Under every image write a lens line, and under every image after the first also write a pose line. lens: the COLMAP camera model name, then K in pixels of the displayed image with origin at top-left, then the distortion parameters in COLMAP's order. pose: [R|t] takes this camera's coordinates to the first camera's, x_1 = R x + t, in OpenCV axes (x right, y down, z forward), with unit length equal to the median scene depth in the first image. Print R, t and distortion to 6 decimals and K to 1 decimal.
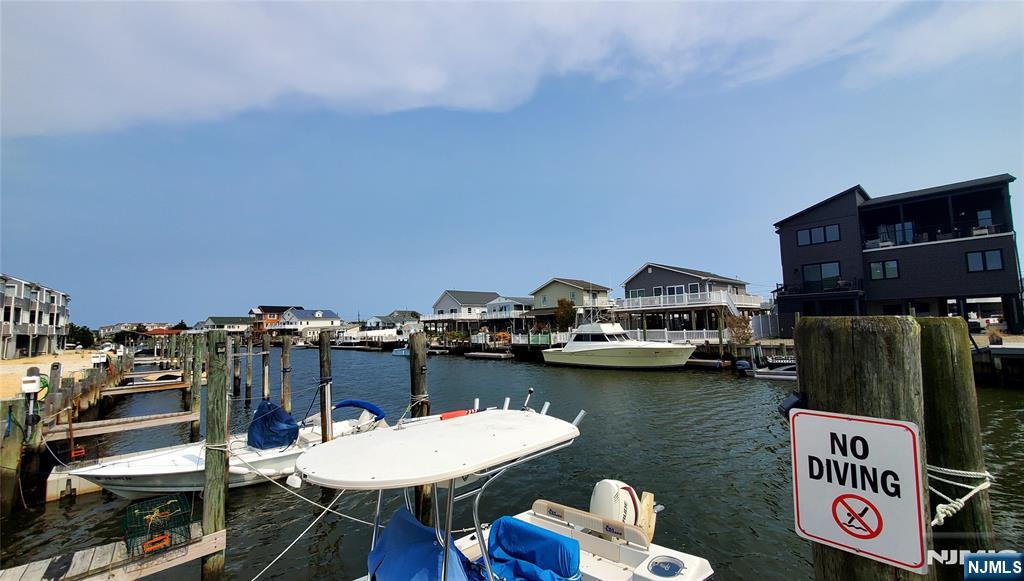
lens RADIAL K [[410.9, 0, 516.5], [0, 410.9, 292.6], [0, 0, 1]] dist [0.000993, -0.001435]
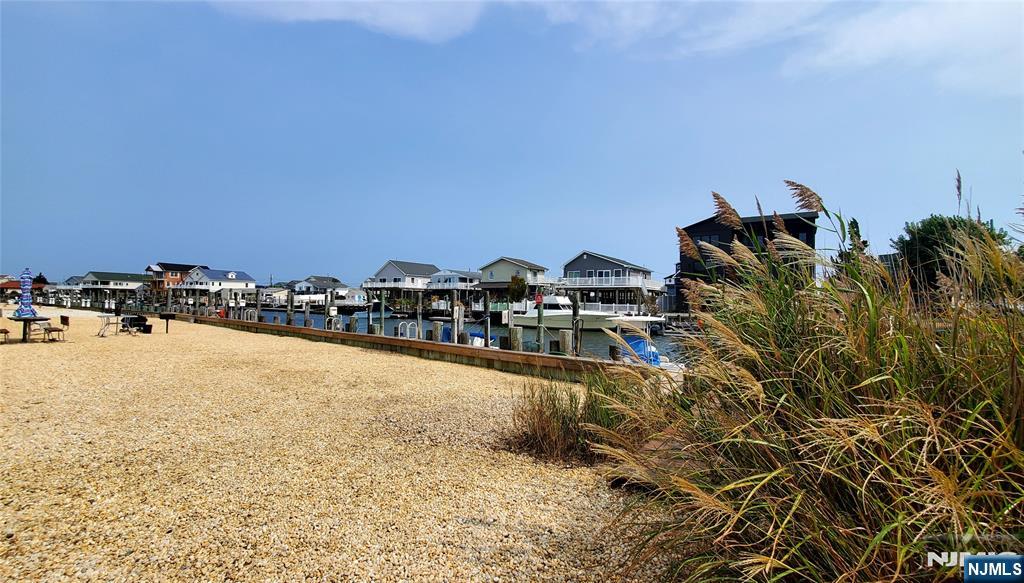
lens RADIAL K [[410.9, 0, 508.1], [0, 410.9, 295.3], [0, 0, 1]] dist [0.000993, -0.001435]
pose [[0.974697, 0.045356, 0.218878, -0.173111], [-0.060630, 0.996134, 0.063575, -0.001975], [-0.215149, -0.075236, 0.973679, -0.185143]]
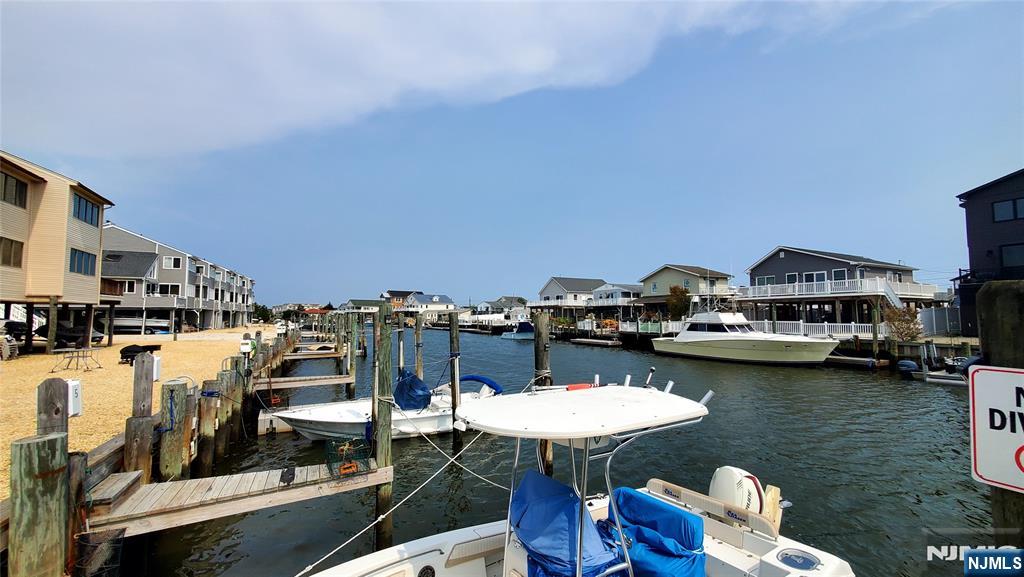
lens RADIAL K [[410.9, 0, 511.8], [0, 410.9, 297.1], [0, 0, 1]] dist [0.000993, -0.001435]
pose [[0.965480, 0.015021, -0.260042, -0.004998], [-0.003960, 0.999067, 0.043005, 0.001610], [0.260445, -0.040490, 0.964639, -0.007923]]
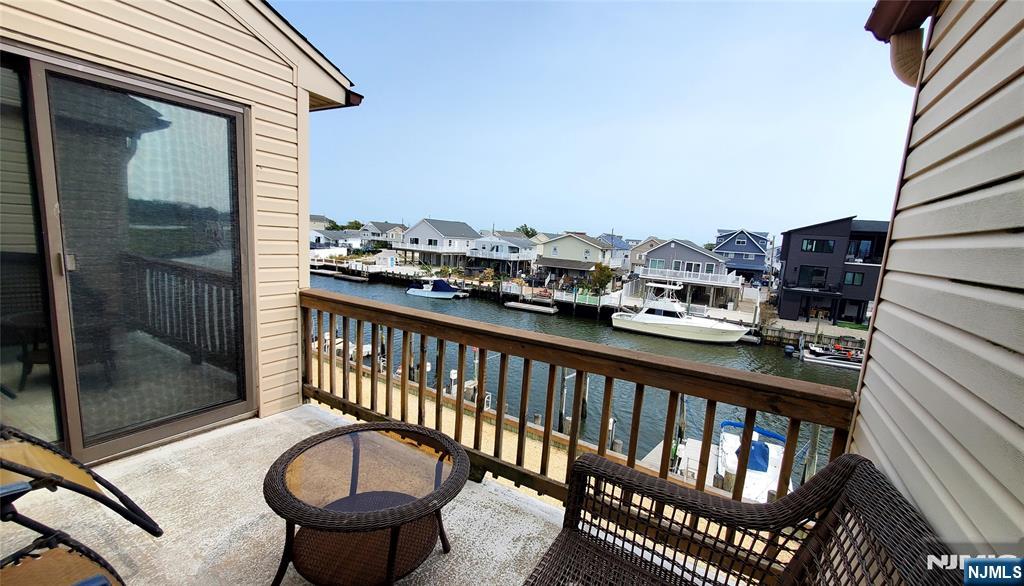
lens RADIAL K [[410.9, 0, 522.8], [0, 410.9, 298.7], [0, 0, 1]] dist [0.000993, -0.001435]
pose [[0.941497, 0.050571, 0.333206, -0.451503], [-0.127674, 0.968507, 0.213759, -0.100033], [-0.311903, -0.243795, 0.918303, 0.017288]]
